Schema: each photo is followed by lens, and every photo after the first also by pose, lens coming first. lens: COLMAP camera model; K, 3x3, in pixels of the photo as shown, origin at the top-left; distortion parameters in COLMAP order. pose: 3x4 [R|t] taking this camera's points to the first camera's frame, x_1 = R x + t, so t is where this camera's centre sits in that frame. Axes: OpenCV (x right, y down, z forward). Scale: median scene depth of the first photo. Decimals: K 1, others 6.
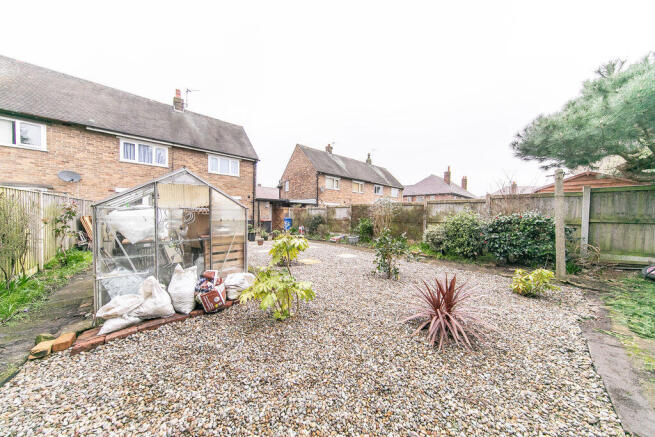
lens RADIAL K [[204.0, 0, 326.0], [0, 204.0, 221.4], [0, 0, 1]] dist [0.001259, -0.000053]
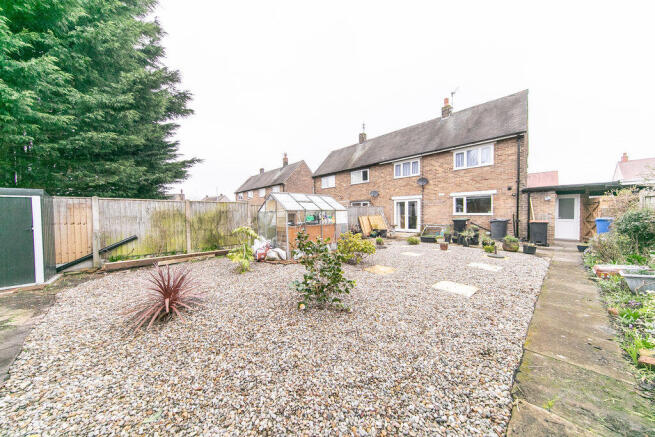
lens RADIAL K [[204.0, 0, 326.2], [0, 204.0, 216.8], [0, 0, 1]] dist [0.001259, -0.000053]
pose [[0.023009, 0.007458, -0.999707, 0.341302], [-0.015290, 0.999858, 0.007107, -0.014518], [0.999618, 0.015122, 0.023120, 0.341543]]
